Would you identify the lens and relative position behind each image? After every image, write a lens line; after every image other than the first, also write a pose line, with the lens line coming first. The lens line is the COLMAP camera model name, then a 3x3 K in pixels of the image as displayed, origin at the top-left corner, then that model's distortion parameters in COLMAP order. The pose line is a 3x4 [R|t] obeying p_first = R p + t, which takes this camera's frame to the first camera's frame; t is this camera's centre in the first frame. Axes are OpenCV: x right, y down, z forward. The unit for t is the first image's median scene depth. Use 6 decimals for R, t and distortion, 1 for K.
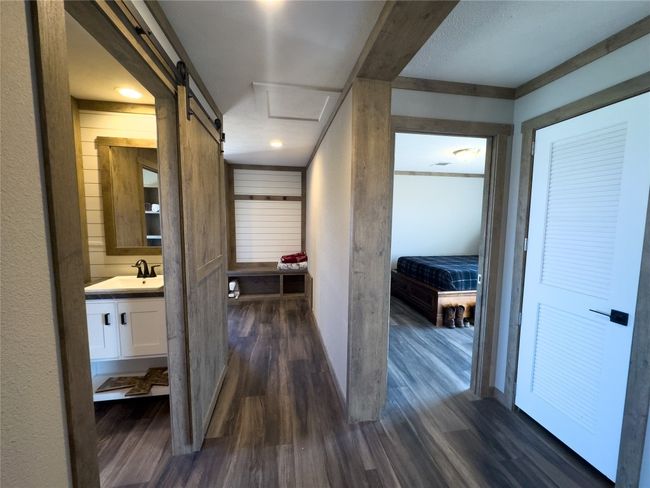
lens RADIAL K [[260.1, 0, 325.6], [0, 260.1, 242.7], [0, 0, 1]] dist [-0.003989, -0.000270]
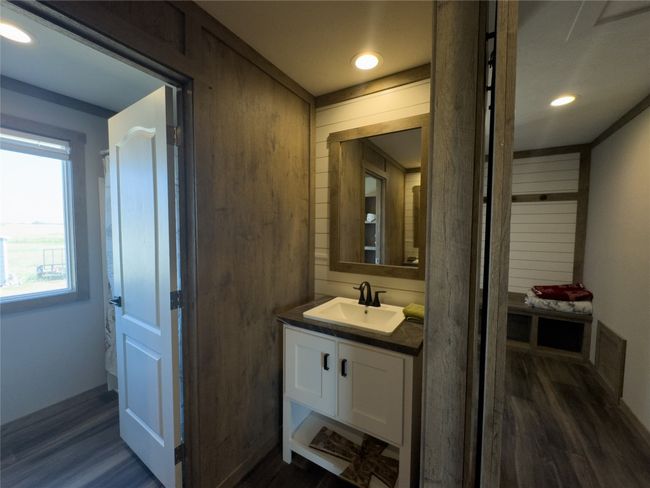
lens RADIAL K [[260.1, 0, 325.6], [0, 260.1, 242.7], [0, 0, 1]] dist [-0.003989, -0.000270]
pose [[0.757294, 0.031790, -0.652300, -0.295314], [-0.060121, 0.997967, -0.021162, -0.023208], [0.650301, 0.055242, 0.757666, 0.332136]]
